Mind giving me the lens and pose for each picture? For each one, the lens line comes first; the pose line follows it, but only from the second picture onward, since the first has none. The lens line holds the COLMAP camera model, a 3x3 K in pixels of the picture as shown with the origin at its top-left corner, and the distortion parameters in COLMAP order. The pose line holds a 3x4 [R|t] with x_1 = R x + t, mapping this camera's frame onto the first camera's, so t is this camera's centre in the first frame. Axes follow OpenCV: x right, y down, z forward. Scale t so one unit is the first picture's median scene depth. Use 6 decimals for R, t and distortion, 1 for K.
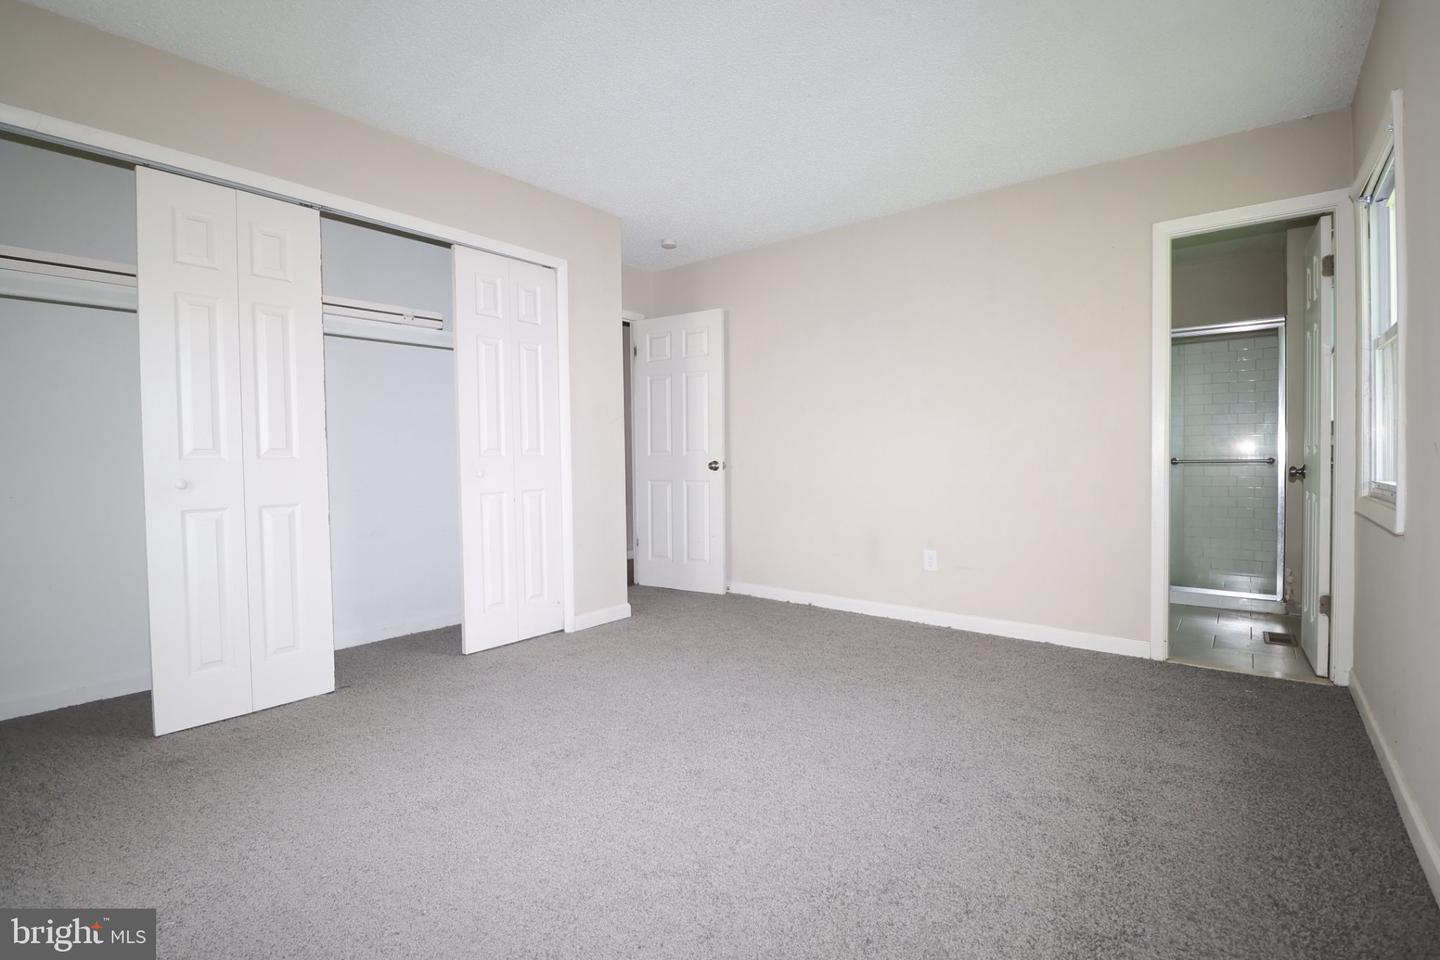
lens RADIAL K [[680.3, 0, 720.0], [0, 680.3, 480.0], [0, 0, 1]] dist [0.000717, -0.014577]
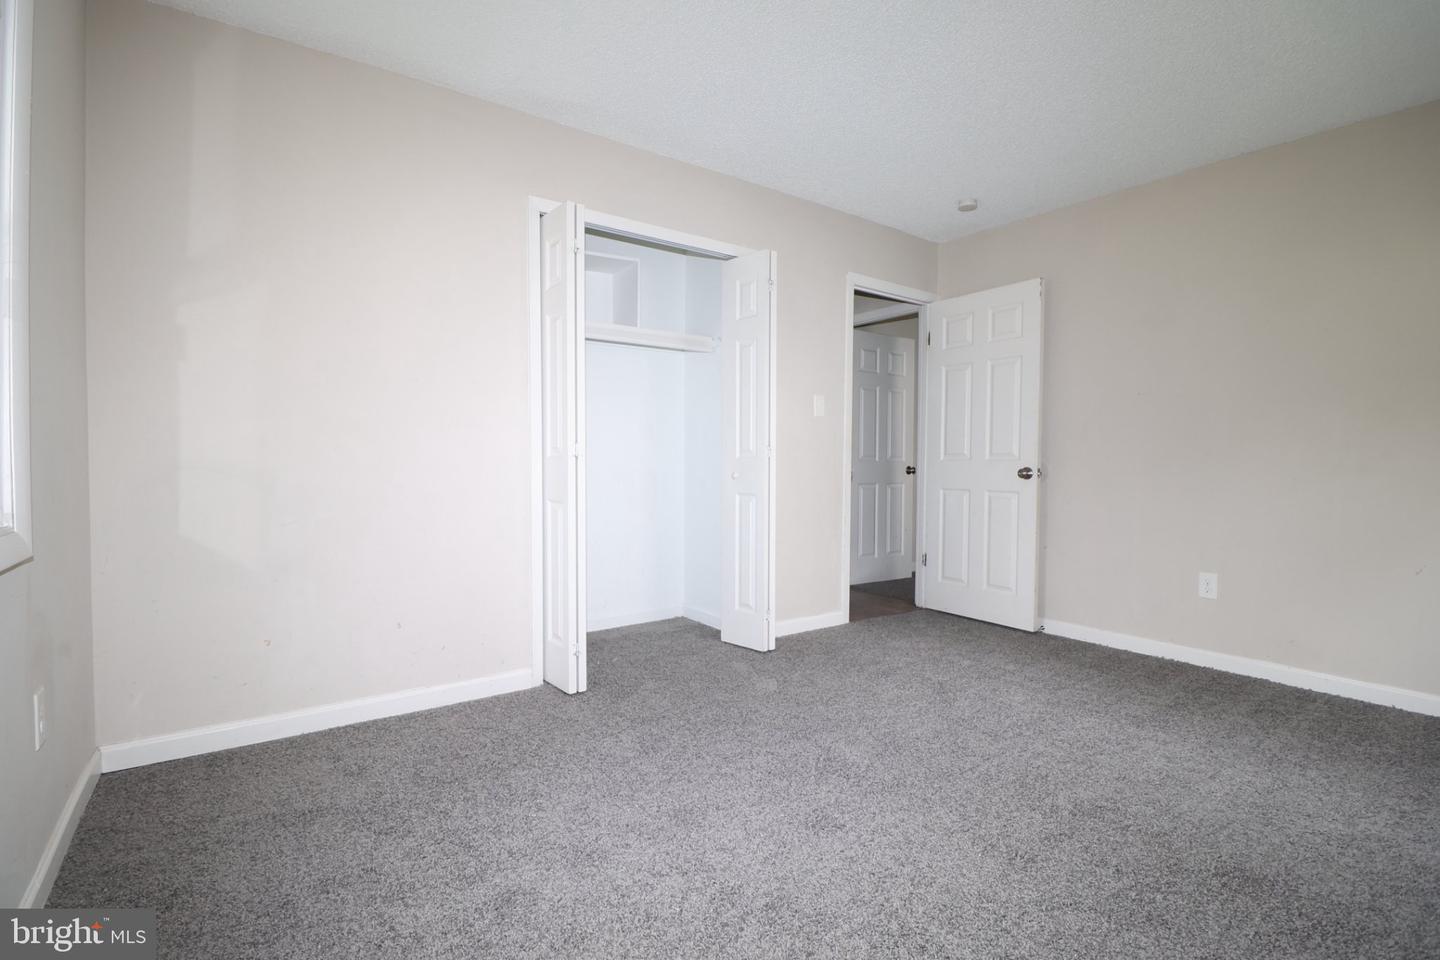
lens RADIAL K [[692.5, 0, 727.3], [0, 692.5, 481.2], [0, 0, 1]] dist [-0.012308, -0.000002]
pose [[0.959930, 0.030497, -0.278574, -0.330936], [-0.028880, 0.999534, 0.009907, -0.026000], [0.278747, -0.001465, 0.960364, 0.306572]]
